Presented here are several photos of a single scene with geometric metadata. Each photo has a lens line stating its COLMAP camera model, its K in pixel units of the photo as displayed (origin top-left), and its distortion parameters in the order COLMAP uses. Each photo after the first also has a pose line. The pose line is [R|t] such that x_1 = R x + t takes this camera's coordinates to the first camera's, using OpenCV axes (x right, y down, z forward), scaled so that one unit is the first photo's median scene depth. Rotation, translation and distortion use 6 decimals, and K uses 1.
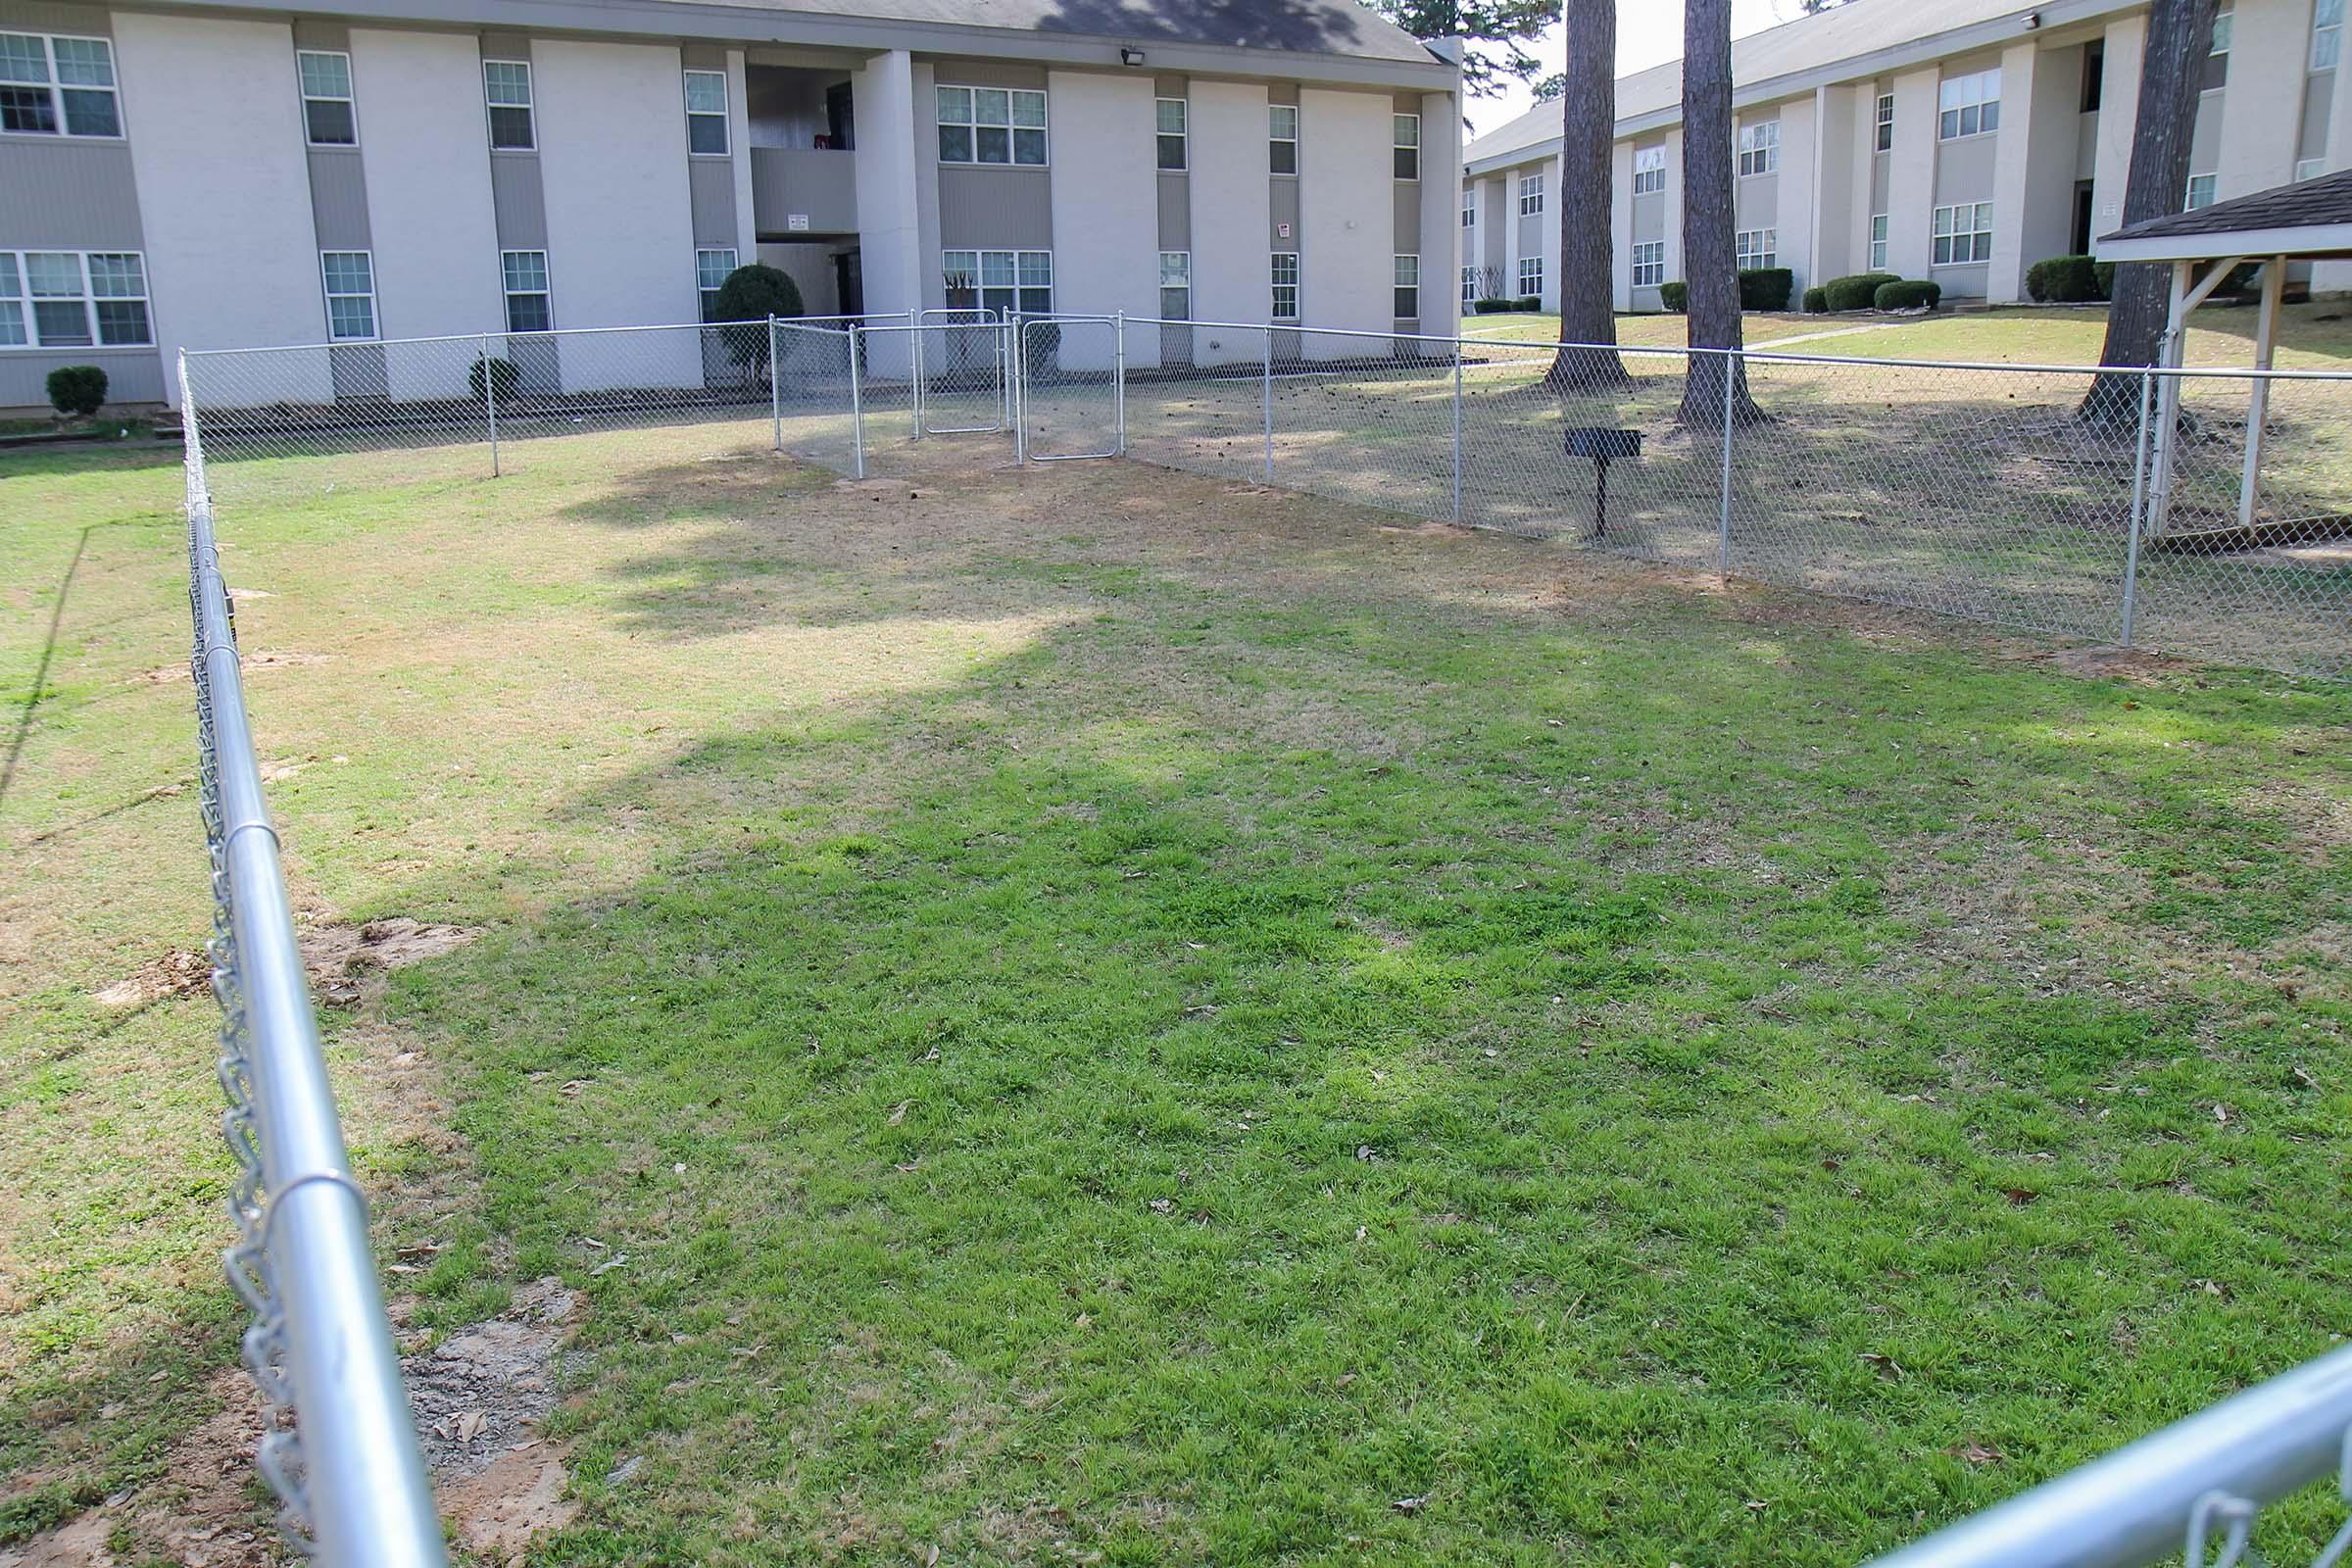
lens RADIAL K [[1856.6, 0, 1173.6], [0, 1856.6, 792.4], [0, 0, 1]] dist [-0.098725, 0.096452]
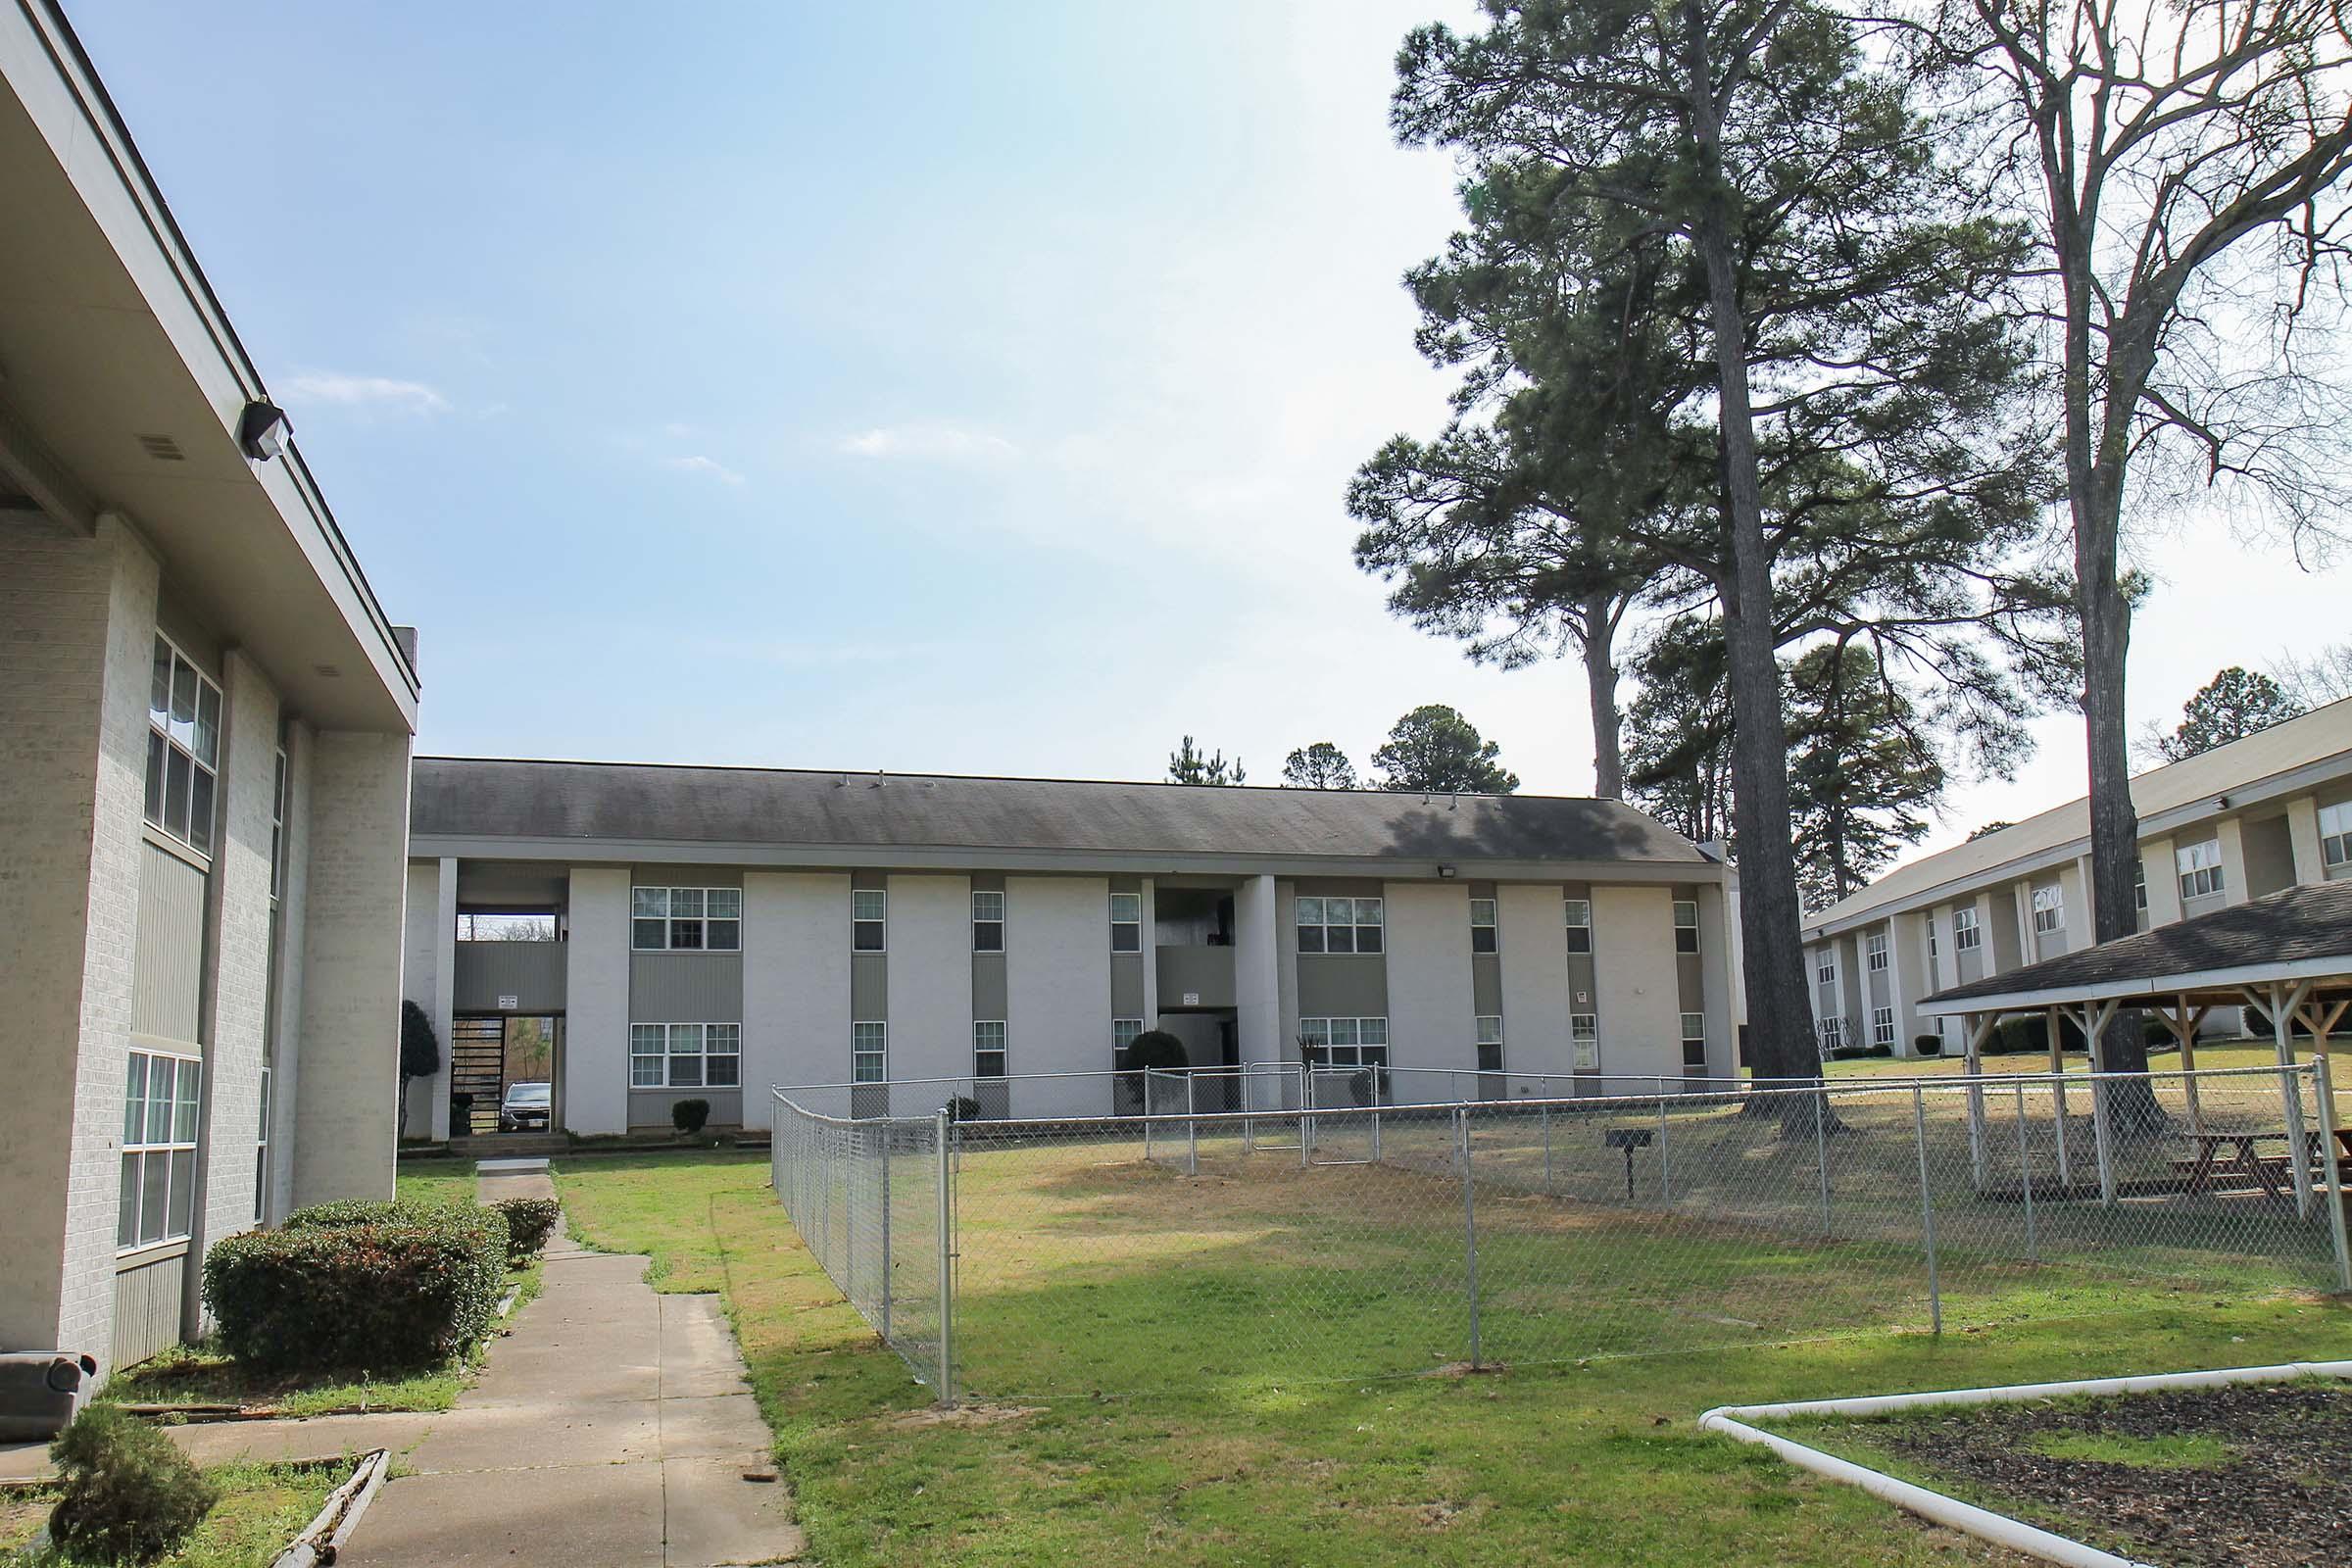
lens RADIAL K [[1856.6, 0, 1177.7], [0, 1856.6, 792.1], [0, 0, 1]] dist [-0.098725, 0.096452]
pose [[0.972235, -0.043186, -0.229988, 0.100419], [-0.050316, 0.921255, -0.385691, 0.069203], [0.228534, 0.386554, 0.893503, -0.258313]]
